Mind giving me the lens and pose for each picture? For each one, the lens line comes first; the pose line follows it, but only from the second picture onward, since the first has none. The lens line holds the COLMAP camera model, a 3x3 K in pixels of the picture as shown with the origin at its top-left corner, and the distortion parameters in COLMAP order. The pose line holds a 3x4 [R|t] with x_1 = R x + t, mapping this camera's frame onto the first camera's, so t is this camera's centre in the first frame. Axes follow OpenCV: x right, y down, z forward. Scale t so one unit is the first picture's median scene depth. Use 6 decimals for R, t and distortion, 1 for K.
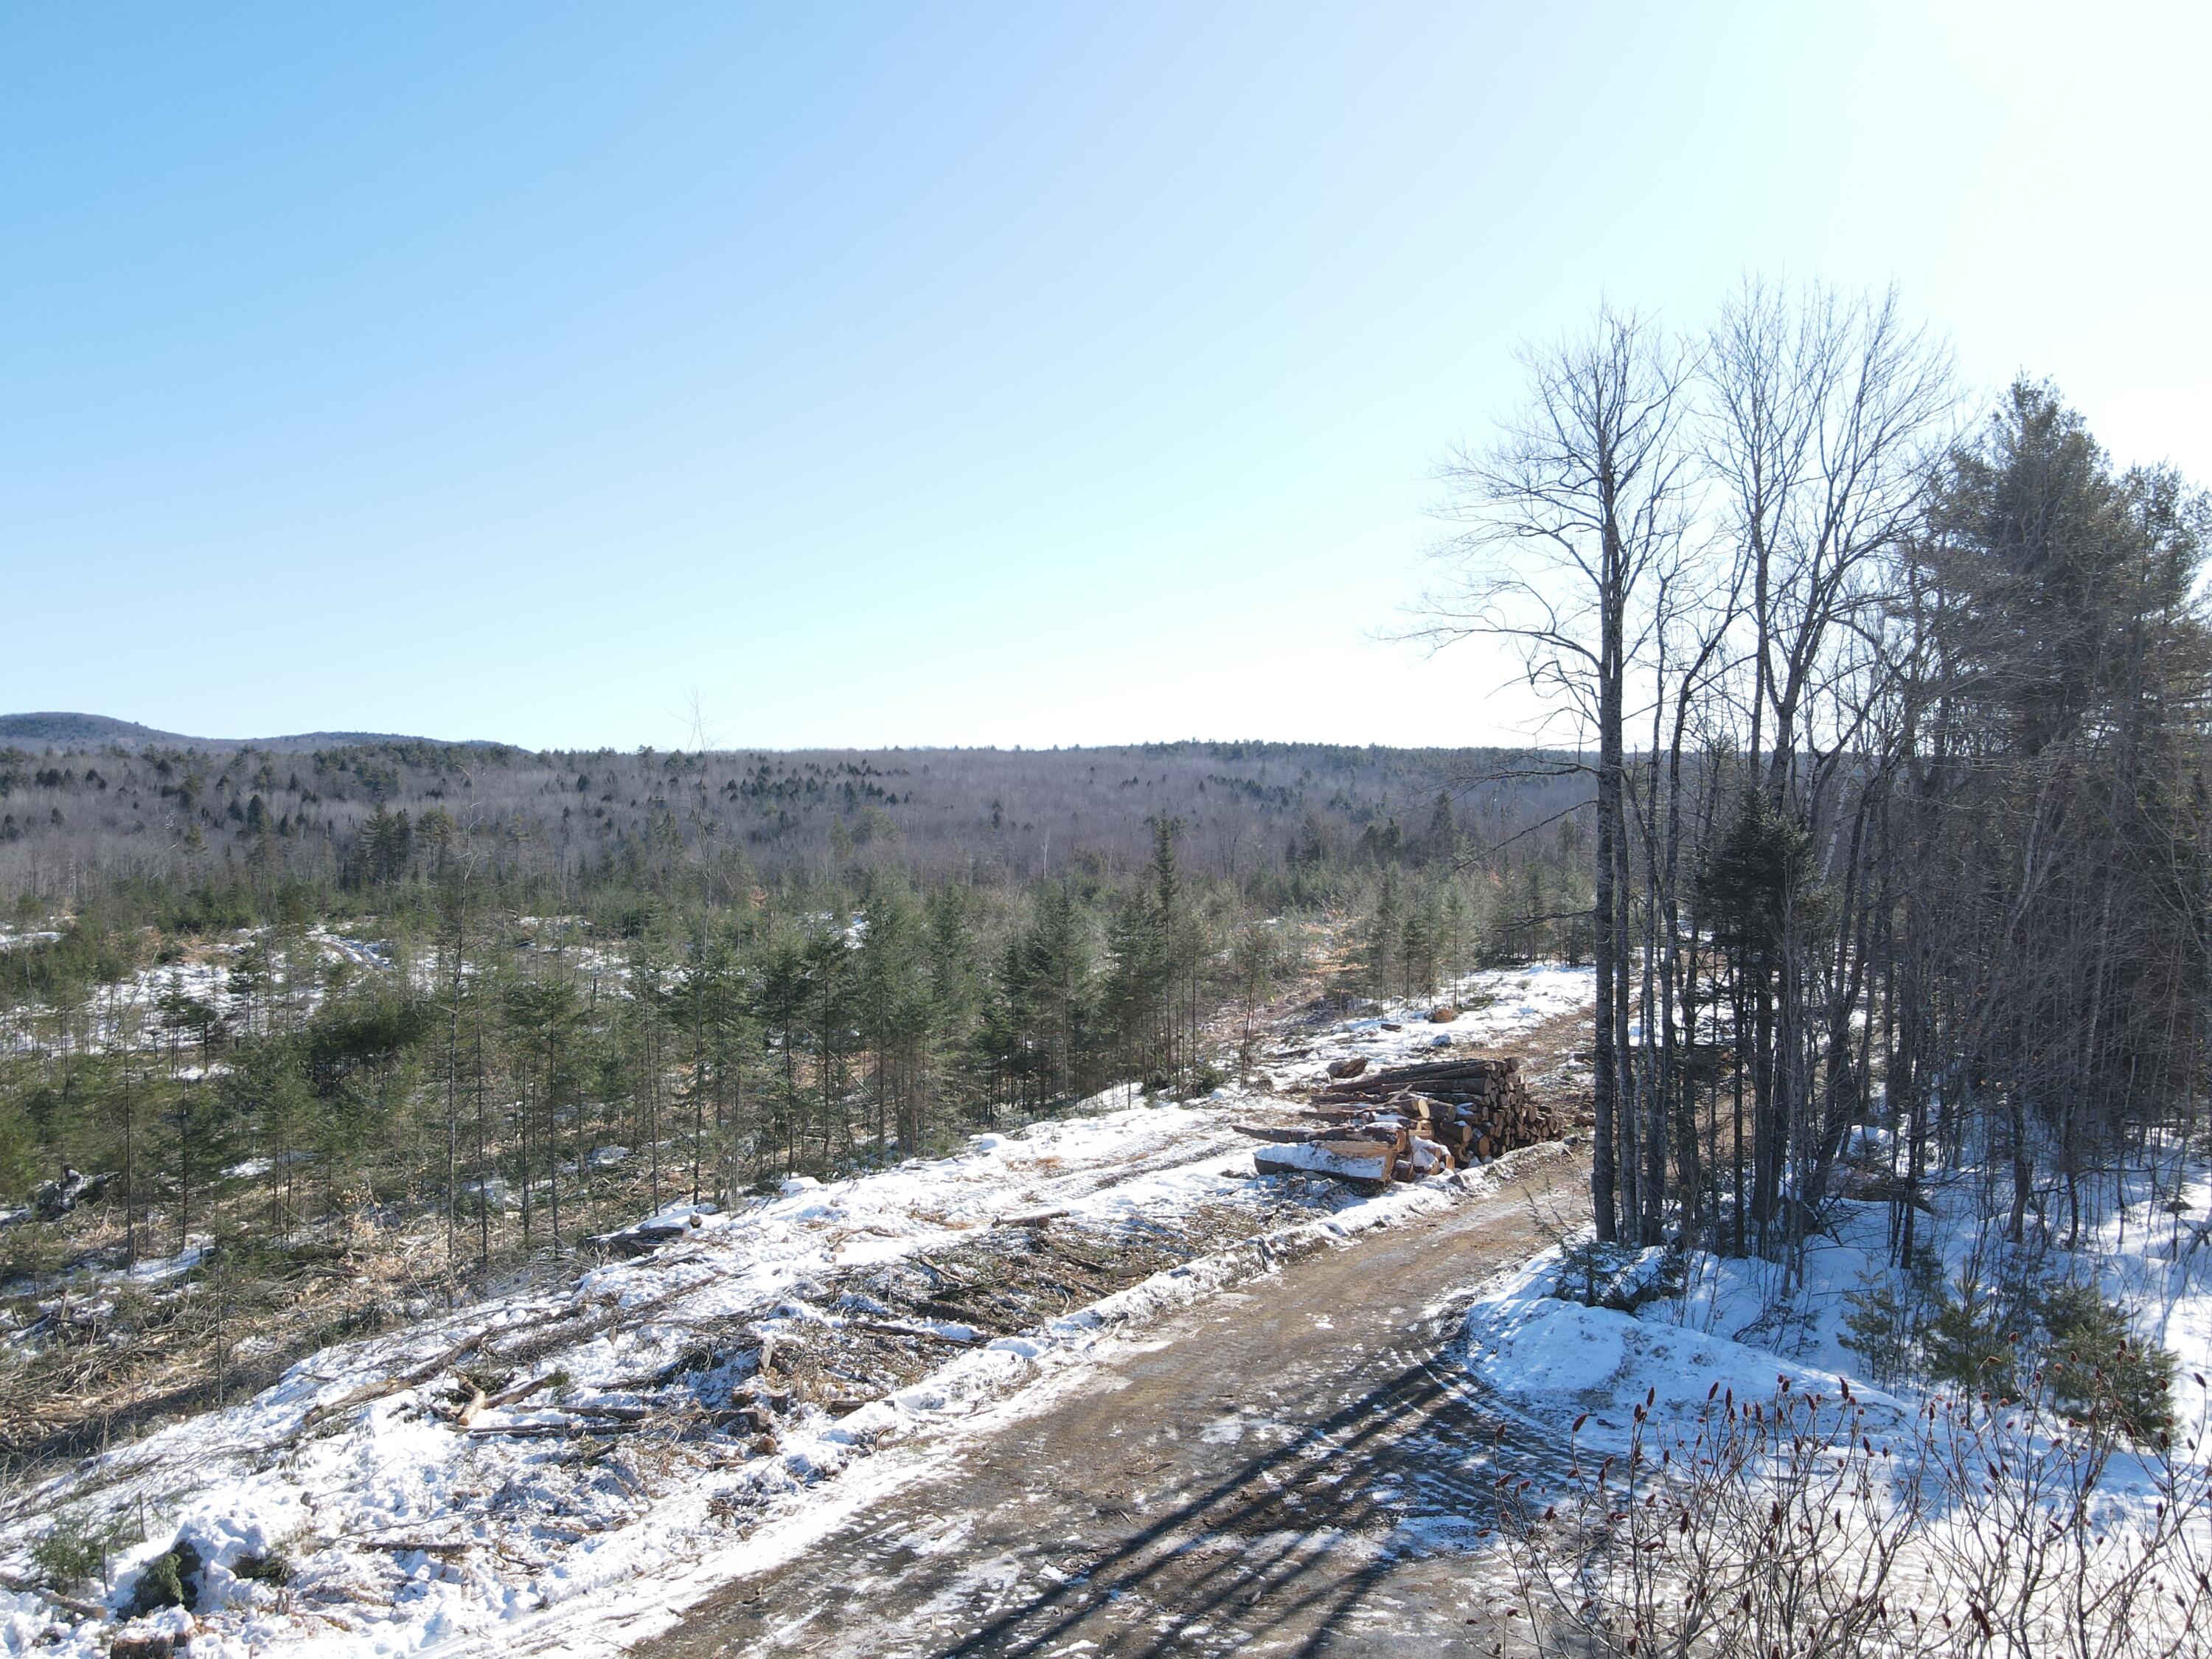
lens RADIAL K [[1631.7, 0, 1088.9], [0, 1631.7, 827.4], [0, 0, 1]] dist [0.000014, 0.036448]
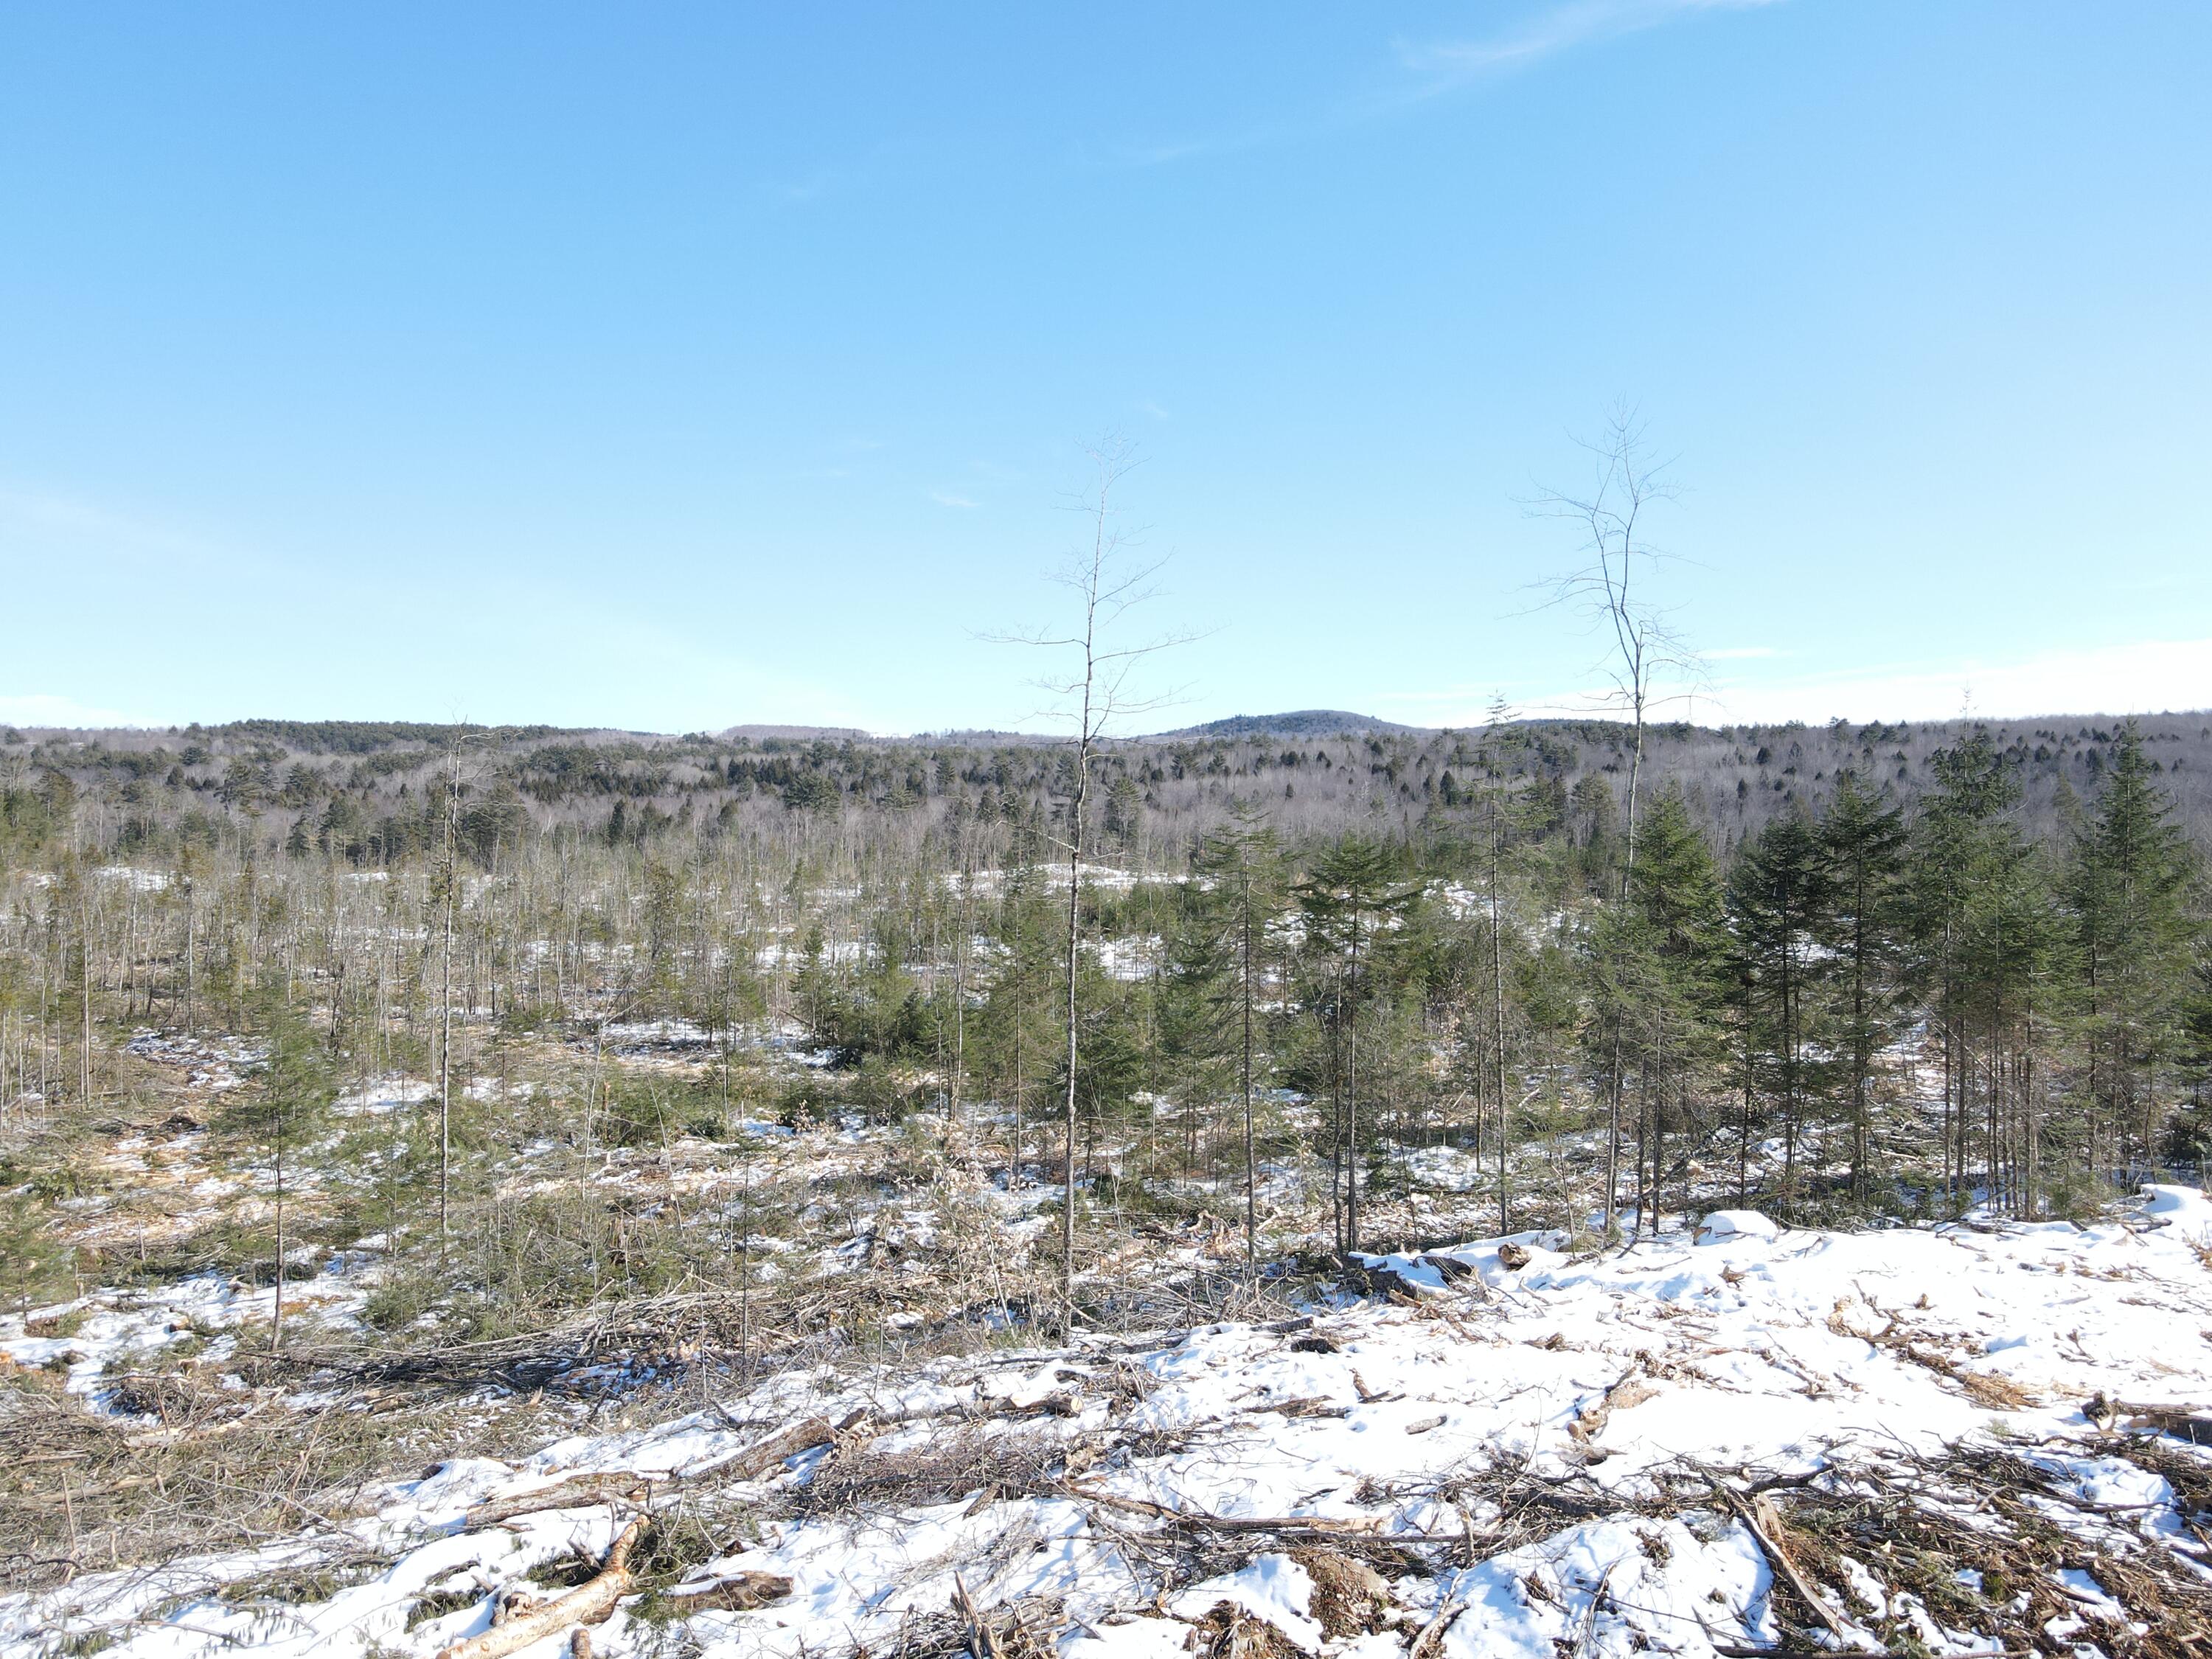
lens RADIAL K [[1634.3, 0, 1096.1], [0, 1634.3, 822.8], [0, 0, 1]] dist [-0.014838, 0.046637]
pose [[0.766416, 0.007041, -0.642306, 0.003838], [-0.002653, 0.999966, 0.007795, 0.040113], [0.642339, -0.004270, 0.766409, 0.220619]]
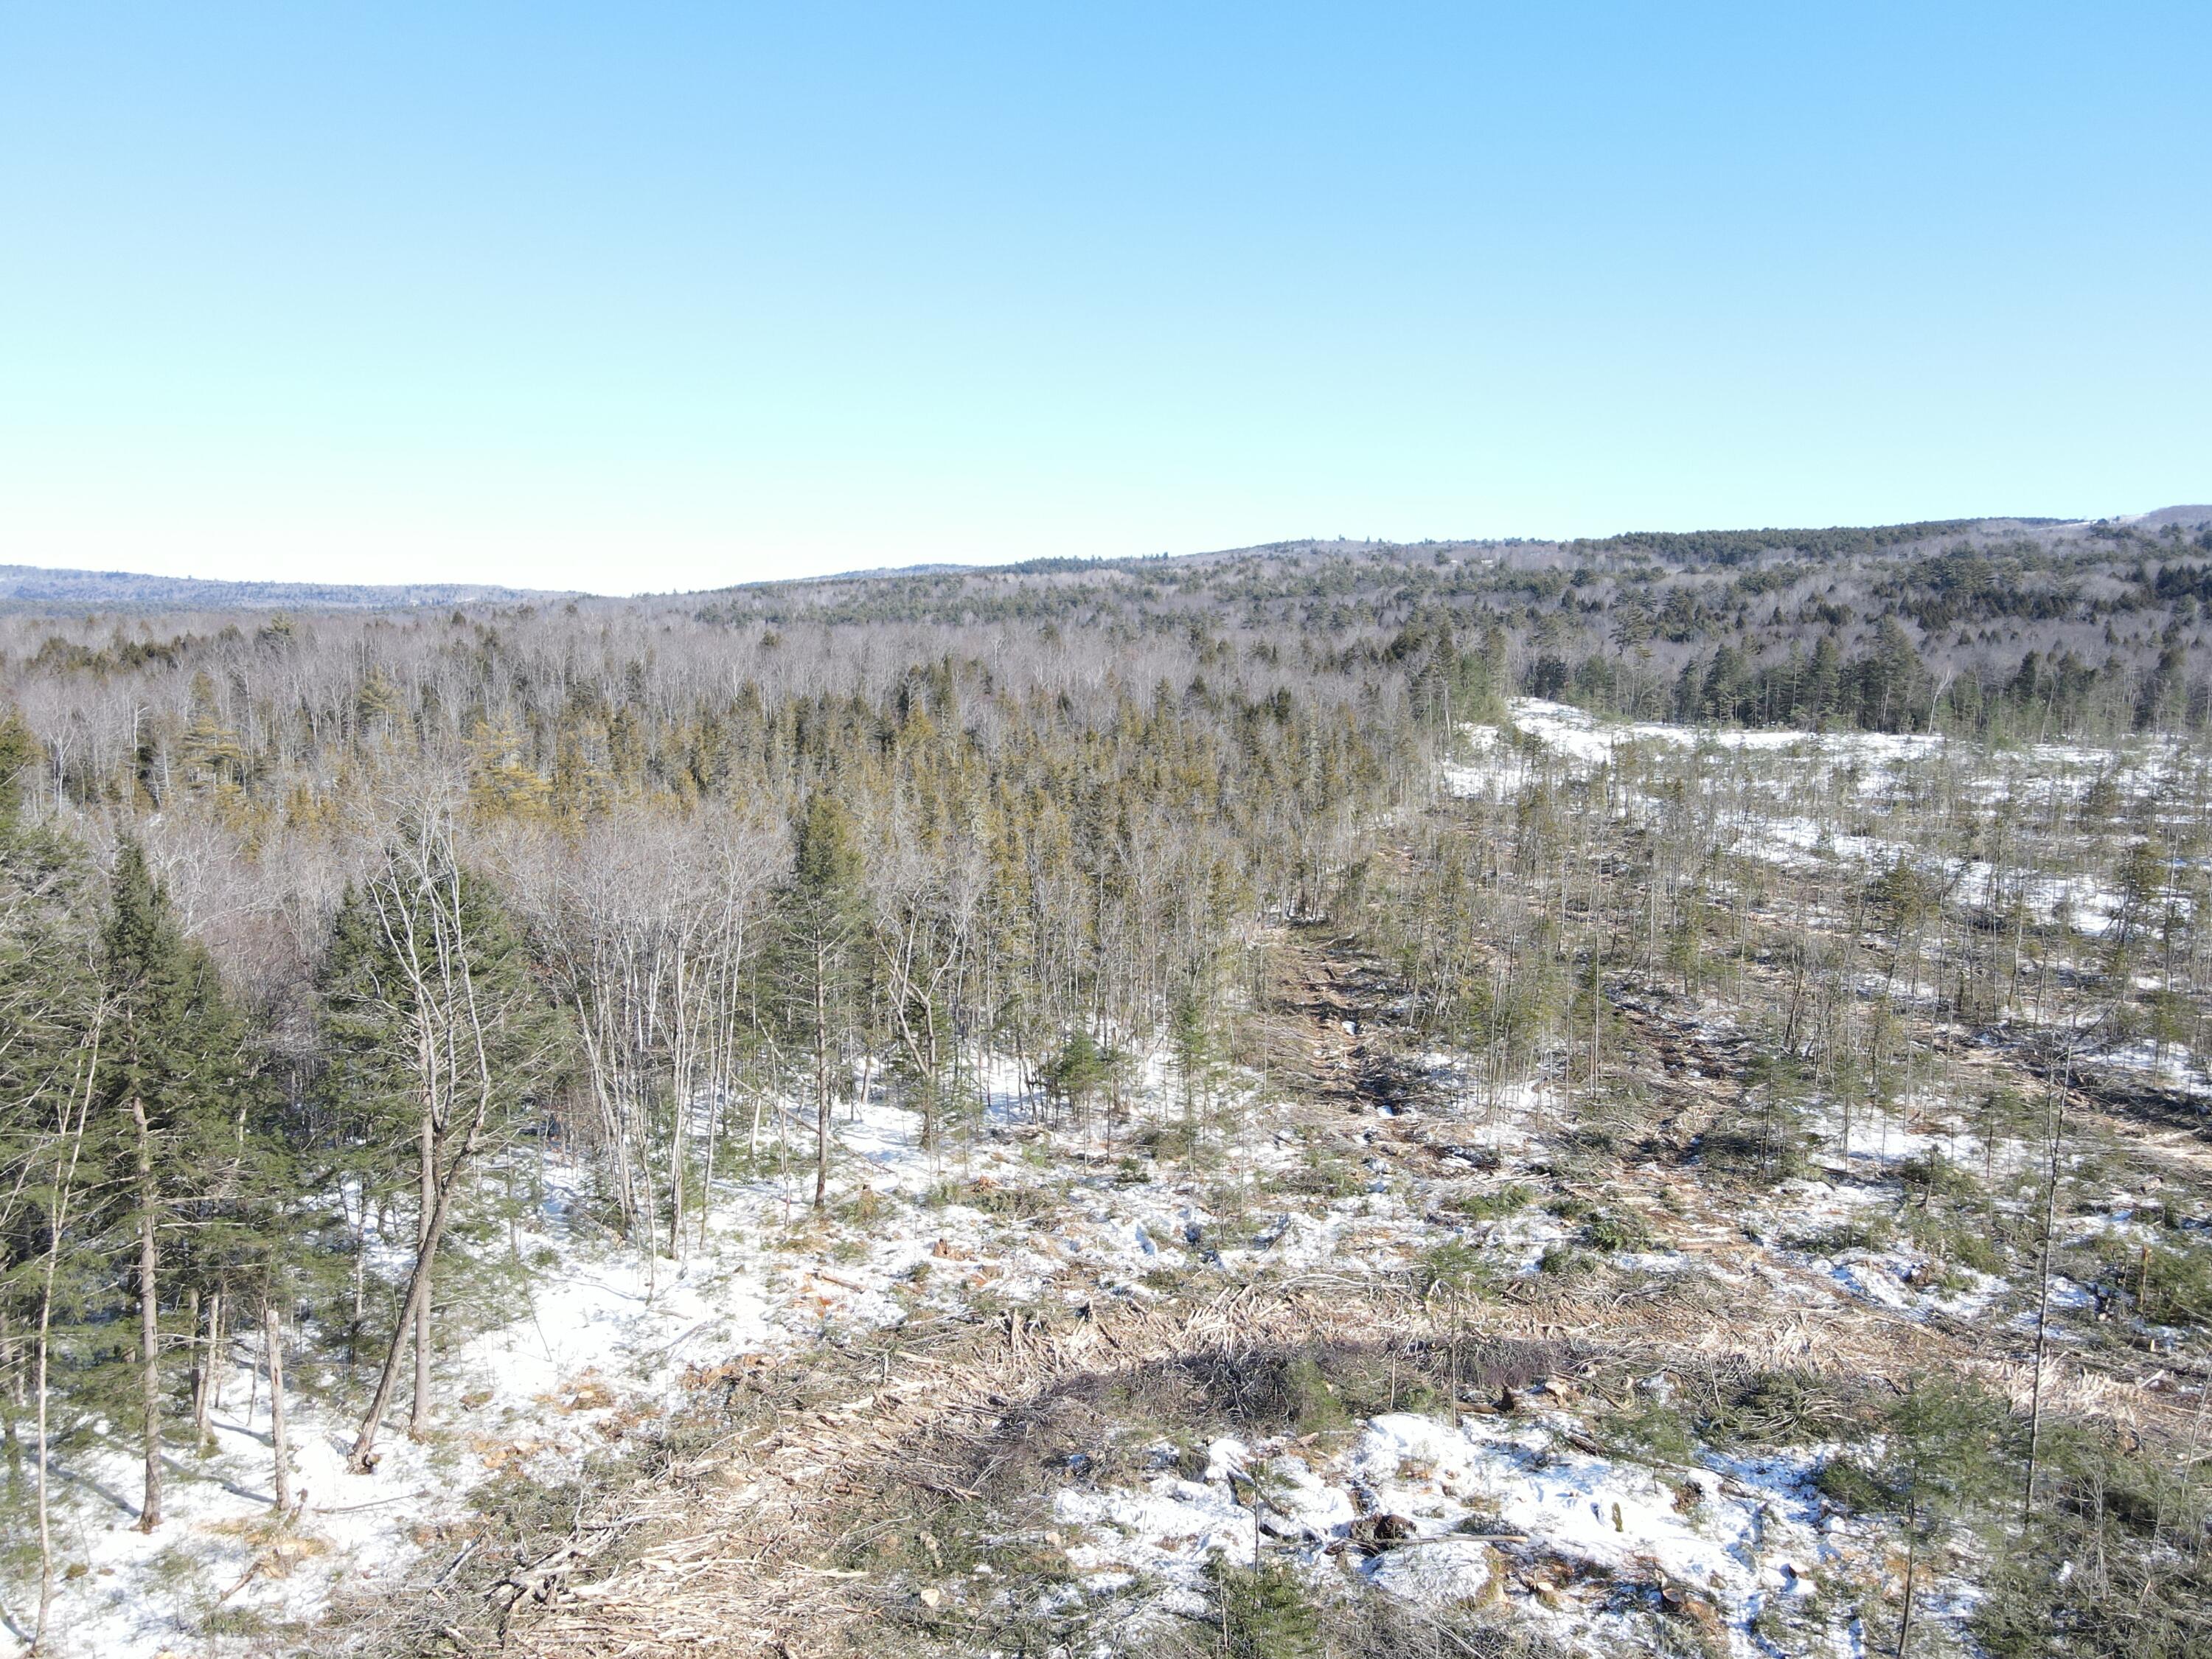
lens RADIAL K [[1634.3, 0, 1096.1], [0, 1634.3, 822.8], [0, 0, 1]] dist [-0.014838, 0.046637]
pose [[0.088609, 0.131072, -0.987405, -0.030638], [0.006503, 0.991207, 0.132161, -0.095661], [0.996045, -0.018132, 0.086978, 0.158951]]
